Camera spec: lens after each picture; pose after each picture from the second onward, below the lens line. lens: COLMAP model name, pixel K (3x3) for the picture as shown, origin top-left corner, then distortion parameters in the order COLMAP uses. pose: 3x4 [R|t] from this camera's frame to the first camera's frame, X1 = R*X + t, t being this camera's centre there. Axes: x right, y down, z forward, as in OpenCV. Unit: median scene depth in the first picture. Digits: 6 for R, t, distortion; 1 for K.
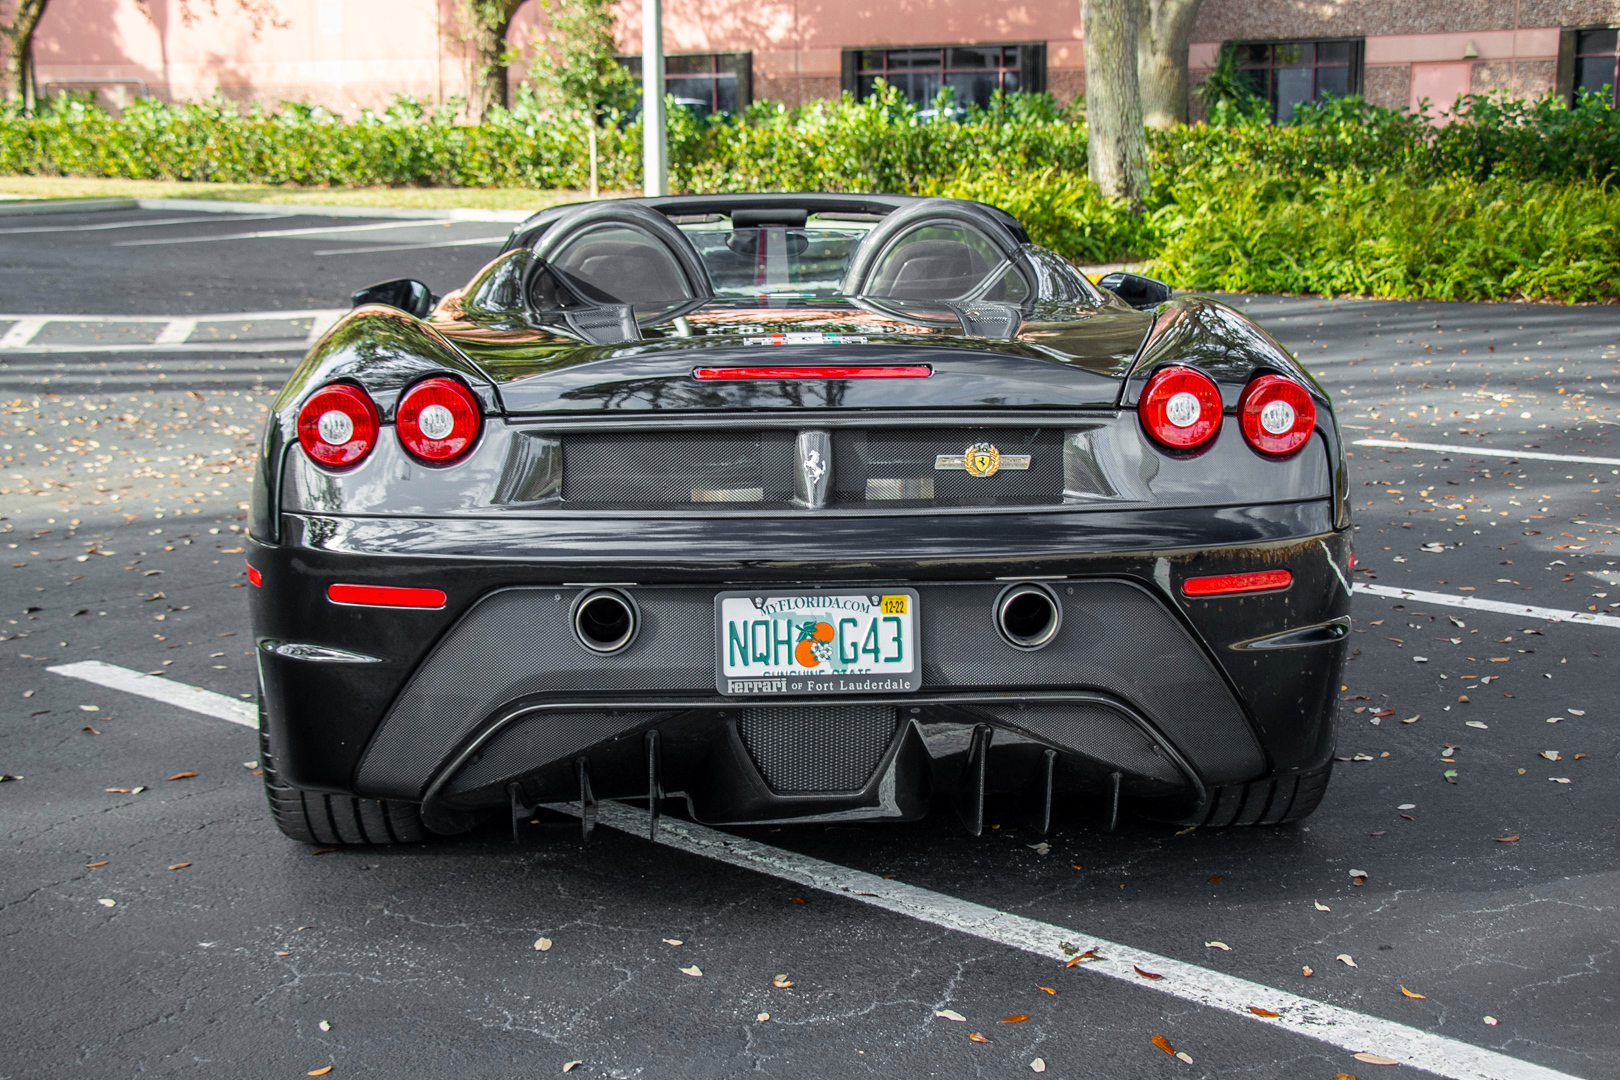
lens RADIAL K [[2299.7, 0, 810.0], [0, 2299.7, 540.0], [0, 0, 1]] dist [-0.024120, 0.450857]
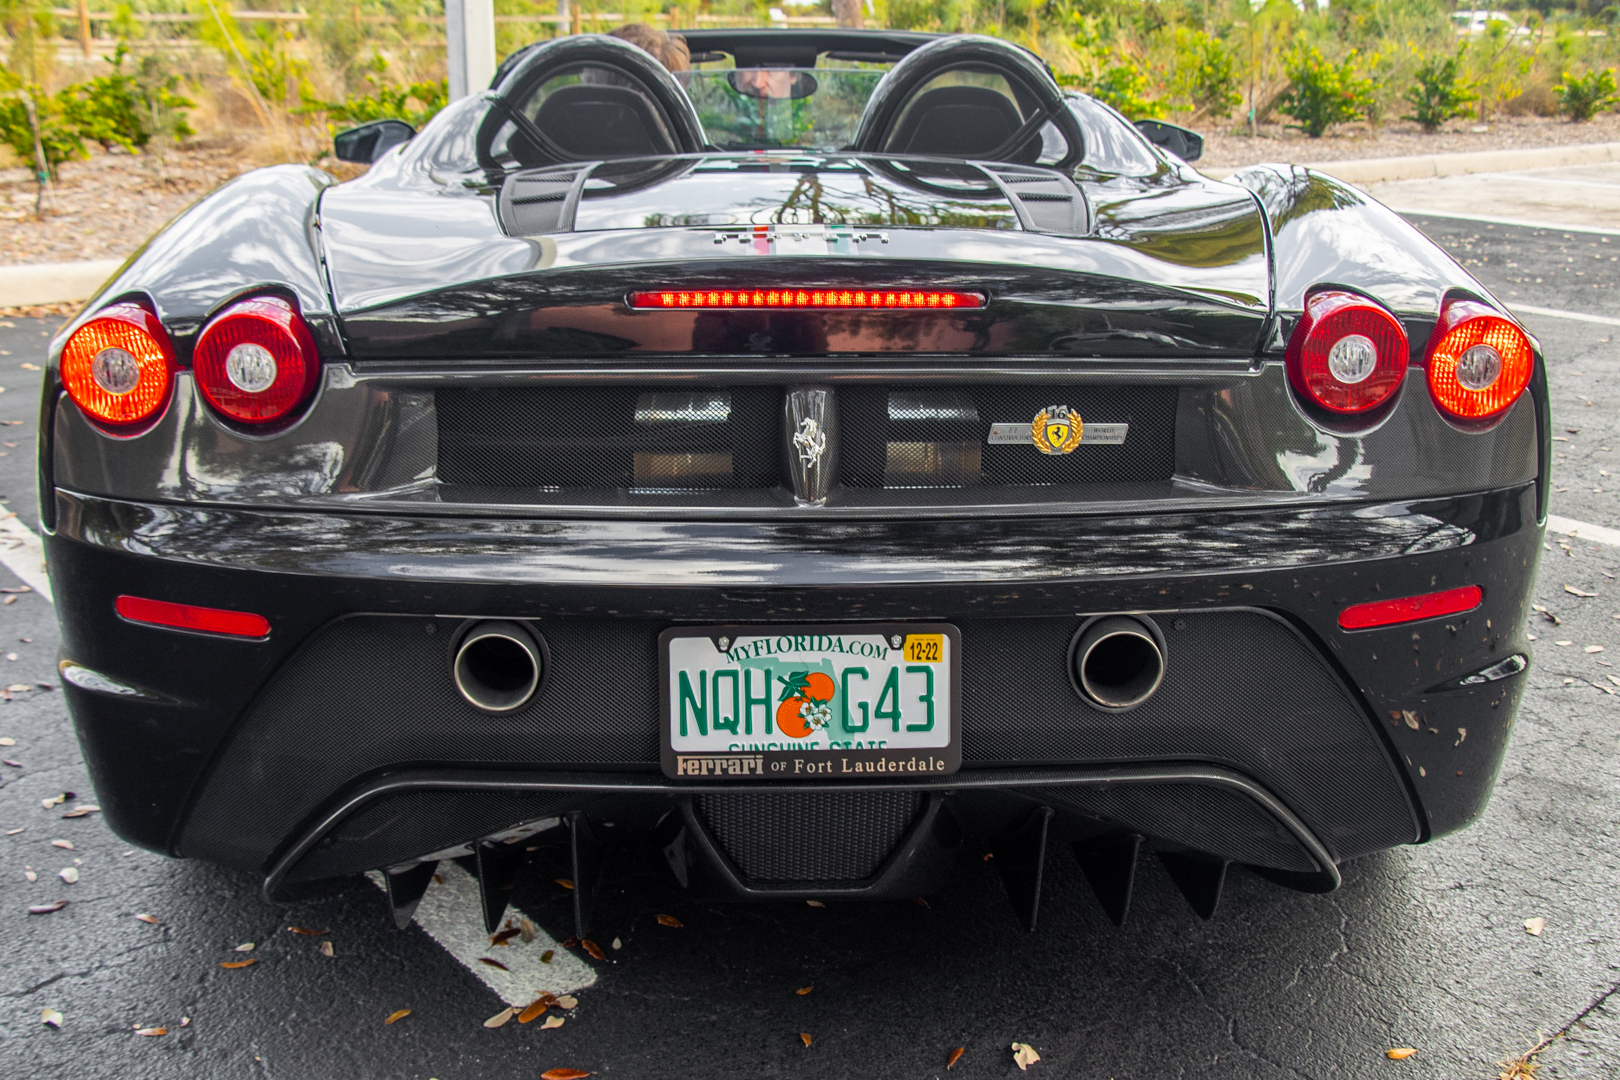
lens RADIAL K [[1048.4, 0, 810.0], [0, 1048.4, 540.0], [0, 0, 1]] dist [0.000398, 0.000000]
pose [[0.997131, 0.023929, -0.071808, 0.024736], [-0.013527, 0.989775, 0.141995, -0.047424], [0.074471, -0.140617, 0.987259, 0.698784]]
